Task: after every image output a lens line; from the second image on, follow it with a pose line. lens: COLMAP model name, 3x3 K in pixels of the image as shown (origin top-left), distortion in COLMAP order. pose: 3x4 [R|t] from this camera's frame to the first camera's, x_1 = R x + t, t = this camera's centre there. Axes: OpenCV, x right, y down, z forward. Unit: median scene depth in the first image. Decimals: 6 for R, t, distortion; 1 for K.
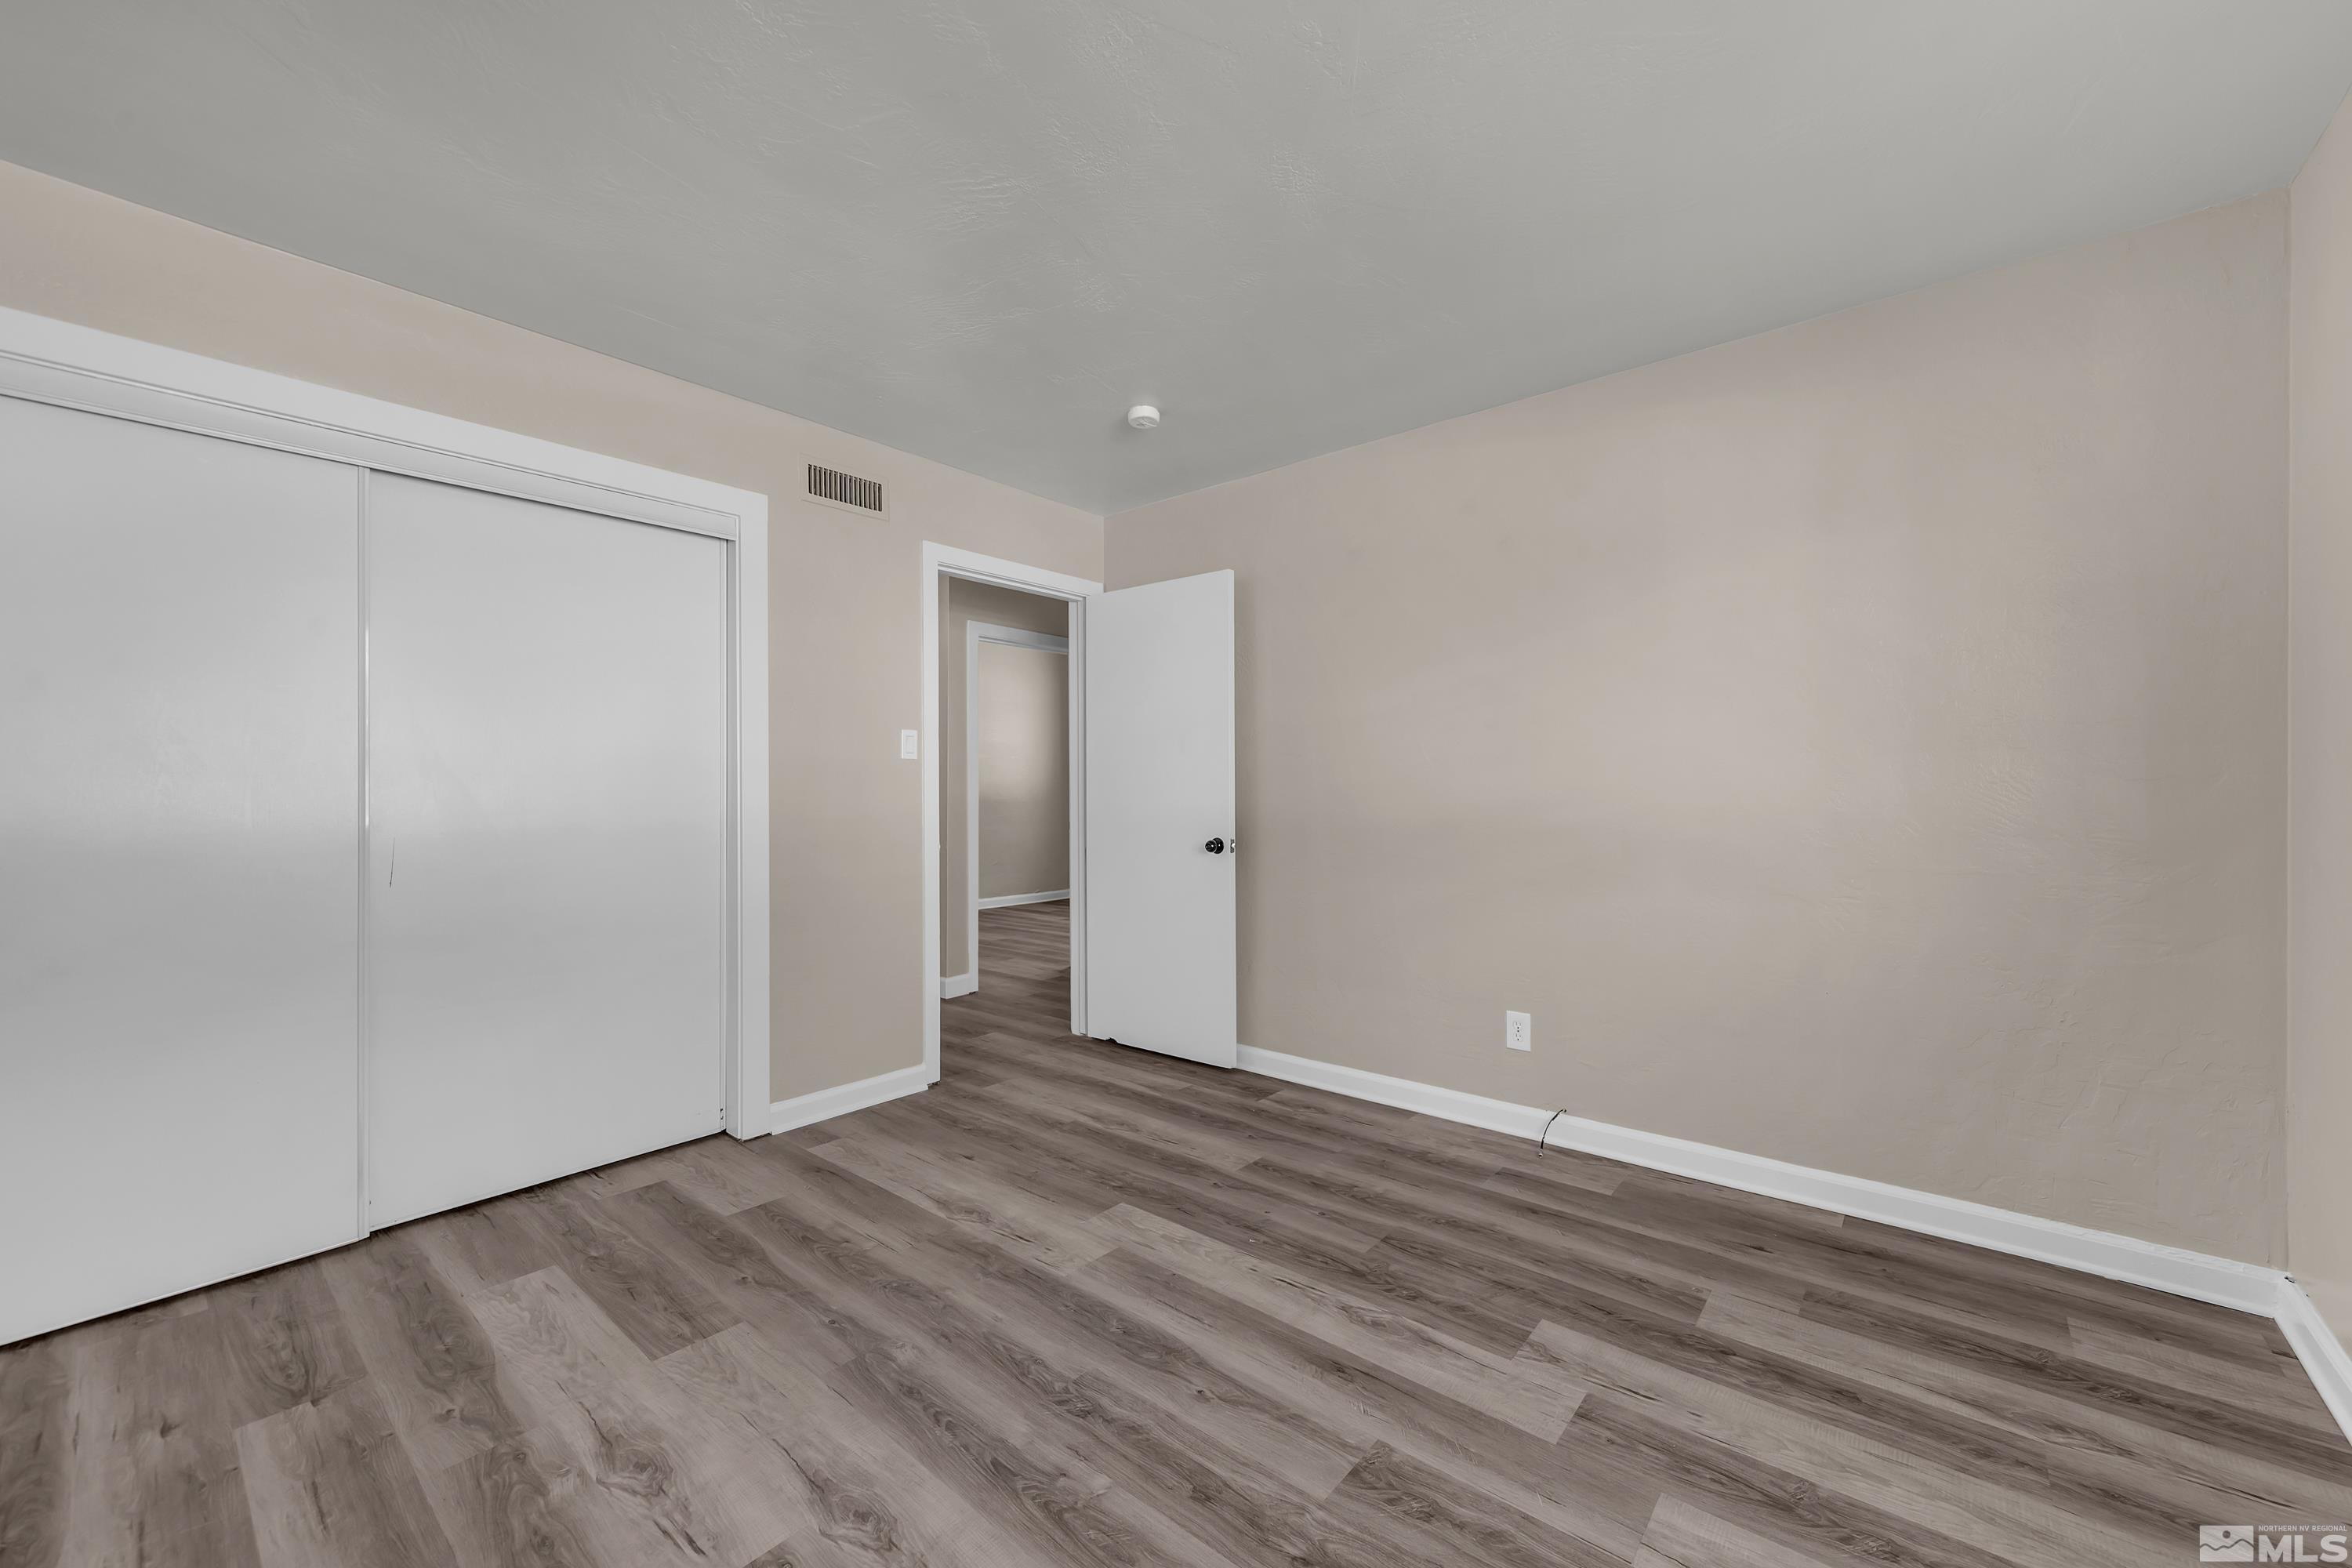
lens RADIAL K [[907.9, 0, 1176.0], [0, 907.9, 784.0], [0, 0, 1]] dist [0.004037, 0.000173]
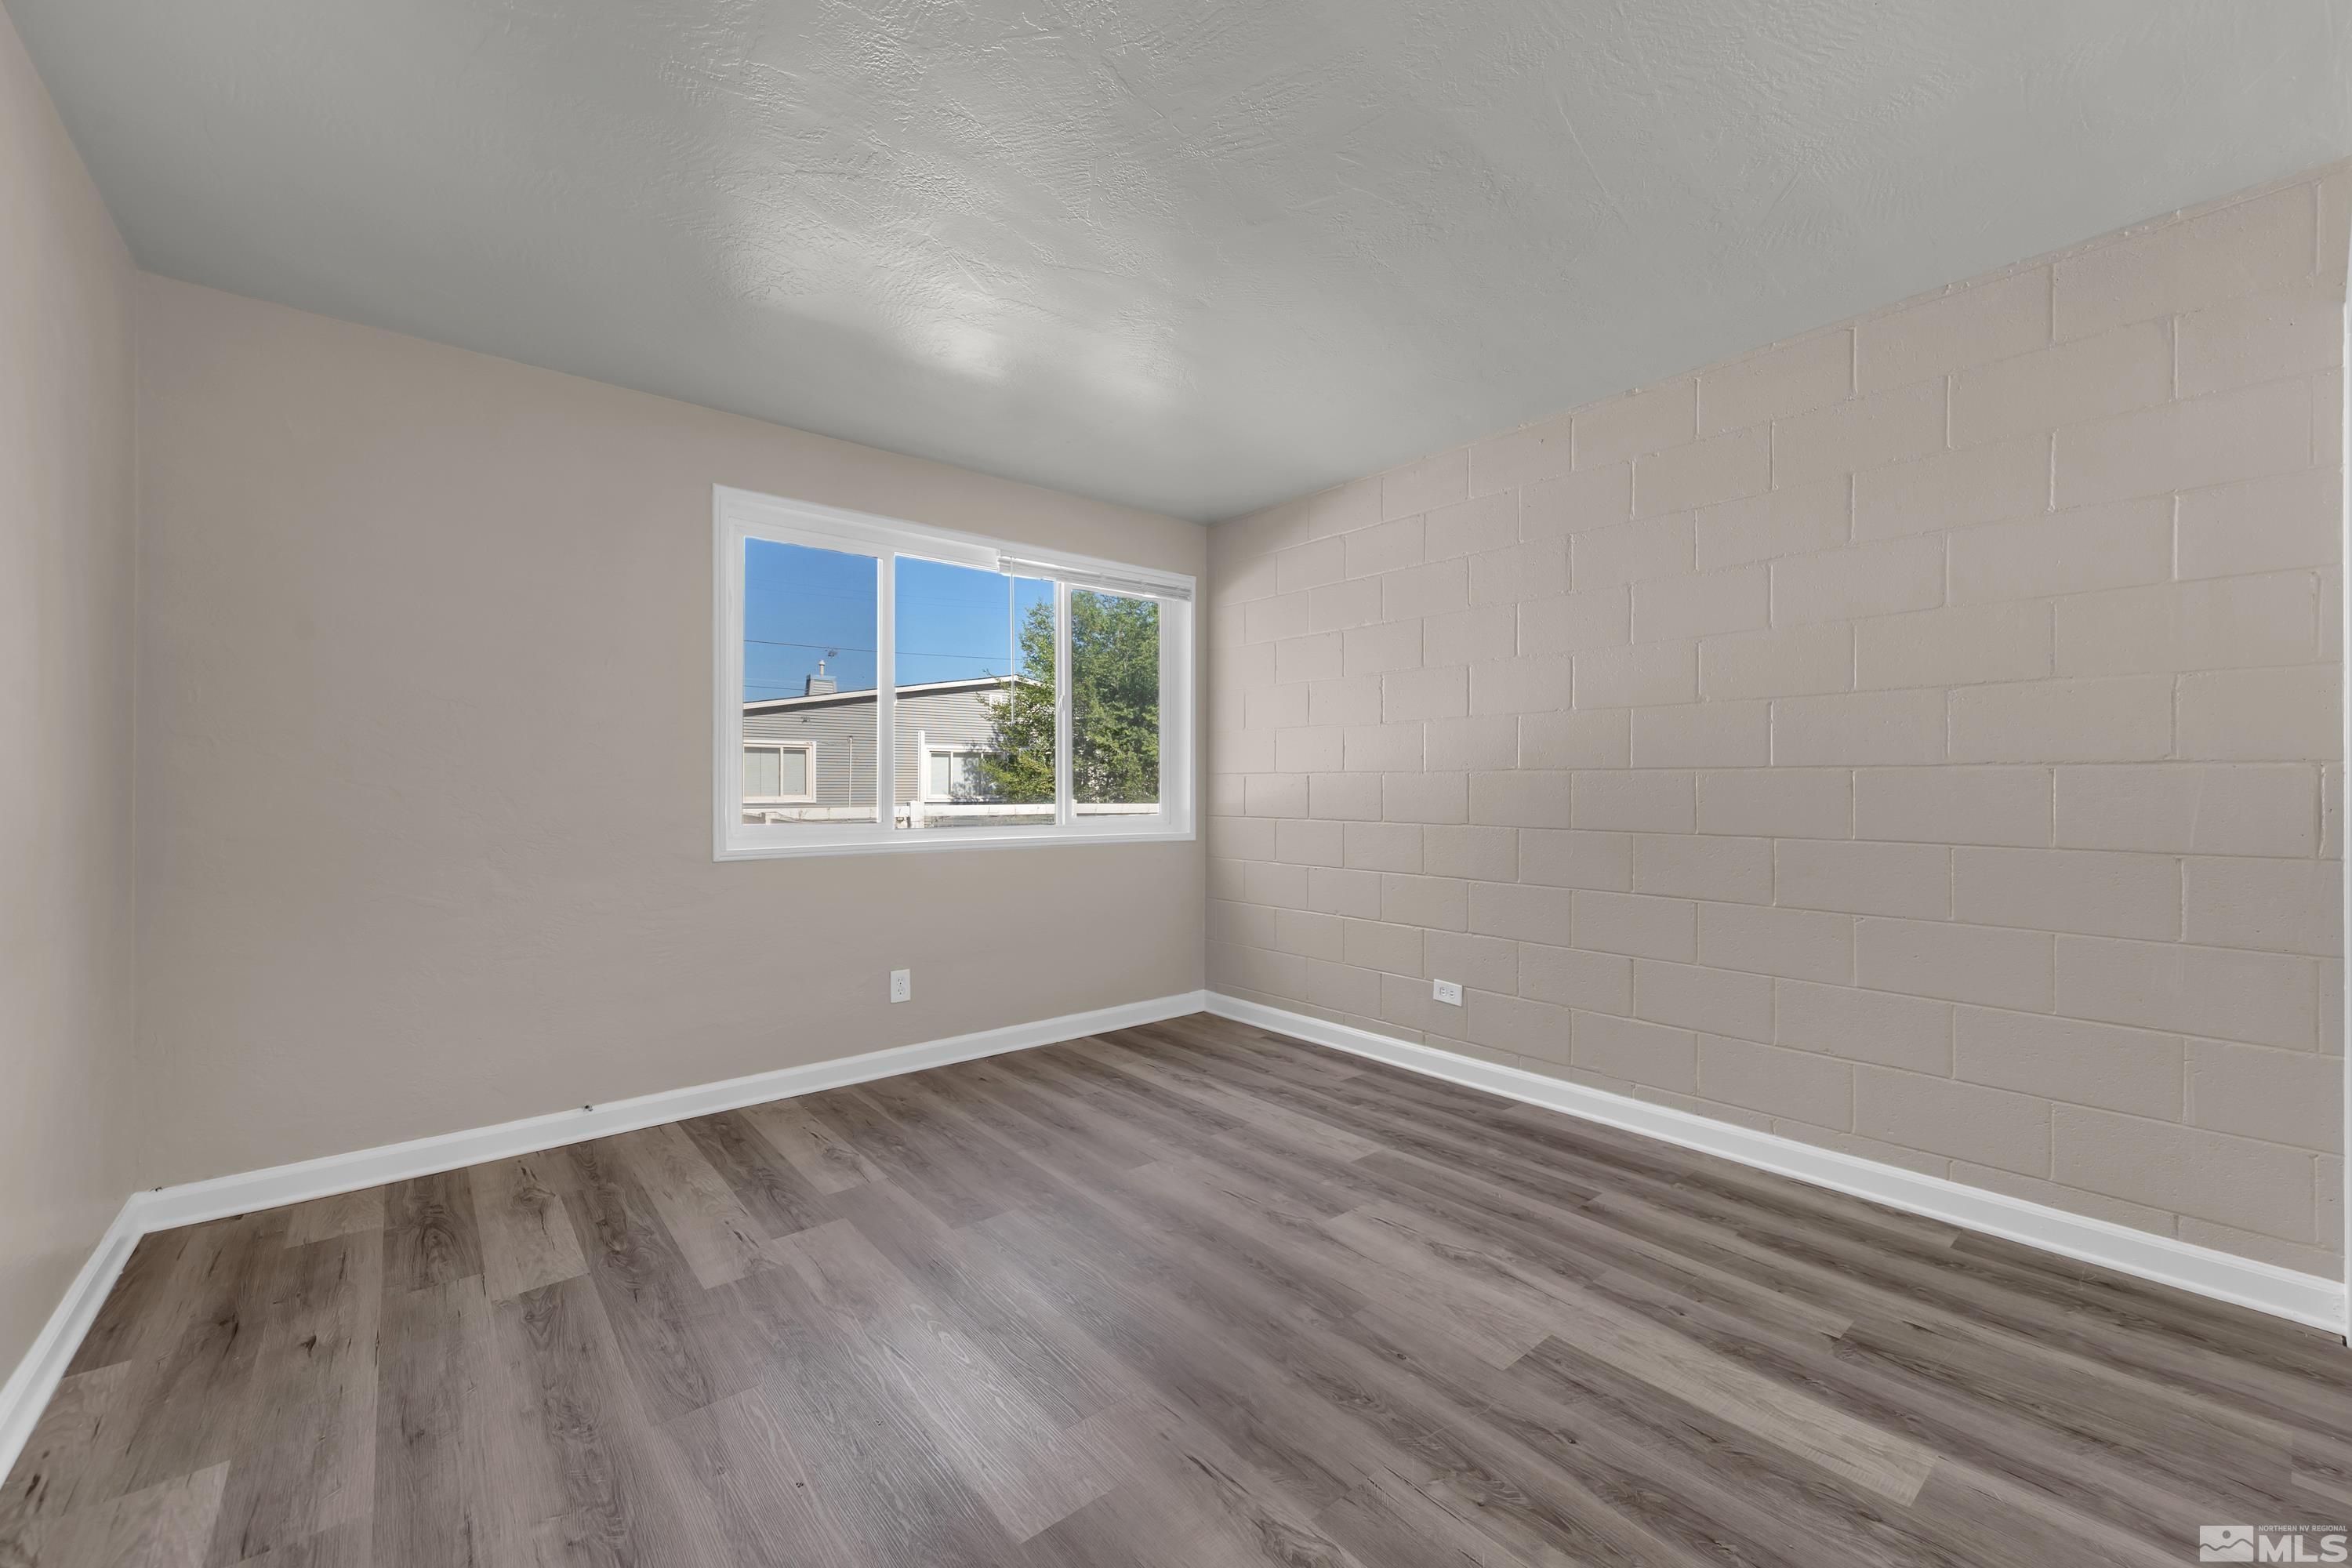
lens RADIAL K [[930.0, 0, 1200.3], [0, 930.0, 791.1], [0, 0, 1]] dist [0.003156, -0.000067]
pose [[-0.989093, 0.001354, 0.147289, -0.292719], [0.001094, 0.999998, -0.001848, 0.017786], [-0.147291, -0.001667, -0.989092, 1.822029]]
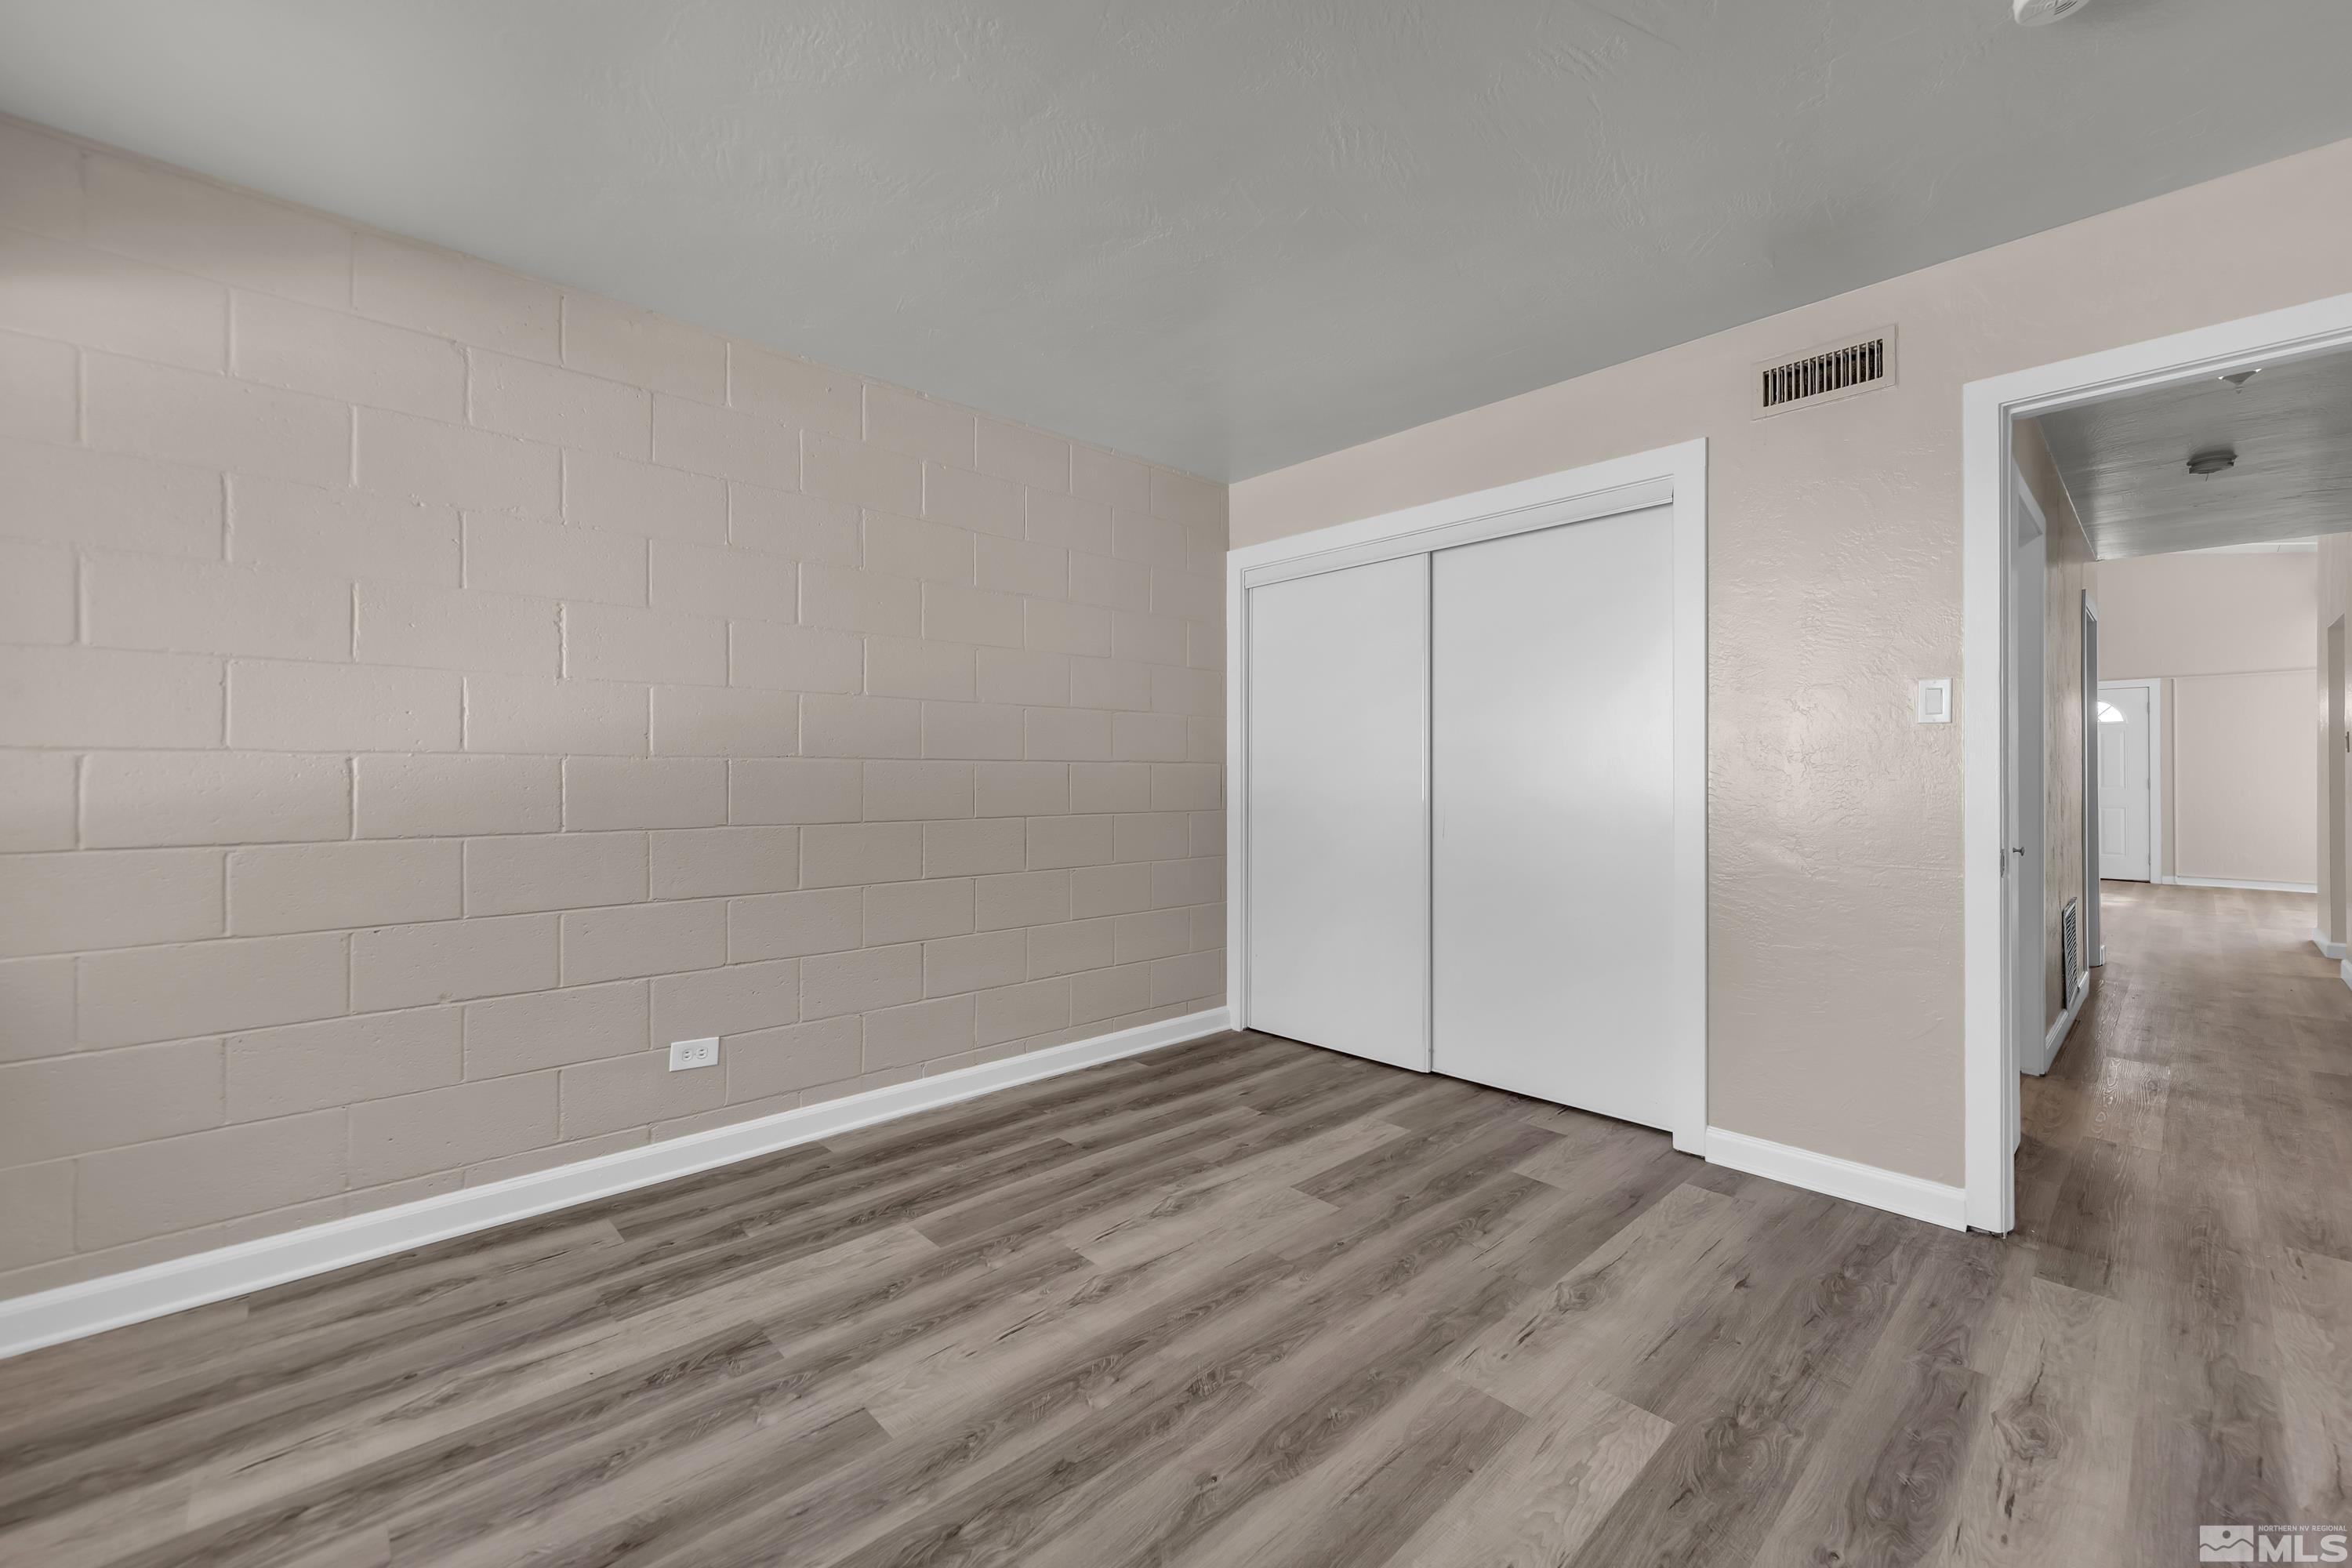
lens RADIAL K [[938.6, 0, 1216.8], [0, 938.6, 775.1], [0, 0, 1]] dist [0.001743, 0.000060]
pose [[-0.087745, 0.003875, -0.996135, 0.733106], [0.008785, 0.999957, 0.003116, 0.006097], [0.996104, -0.008477, -0.087775, 0.885001]]
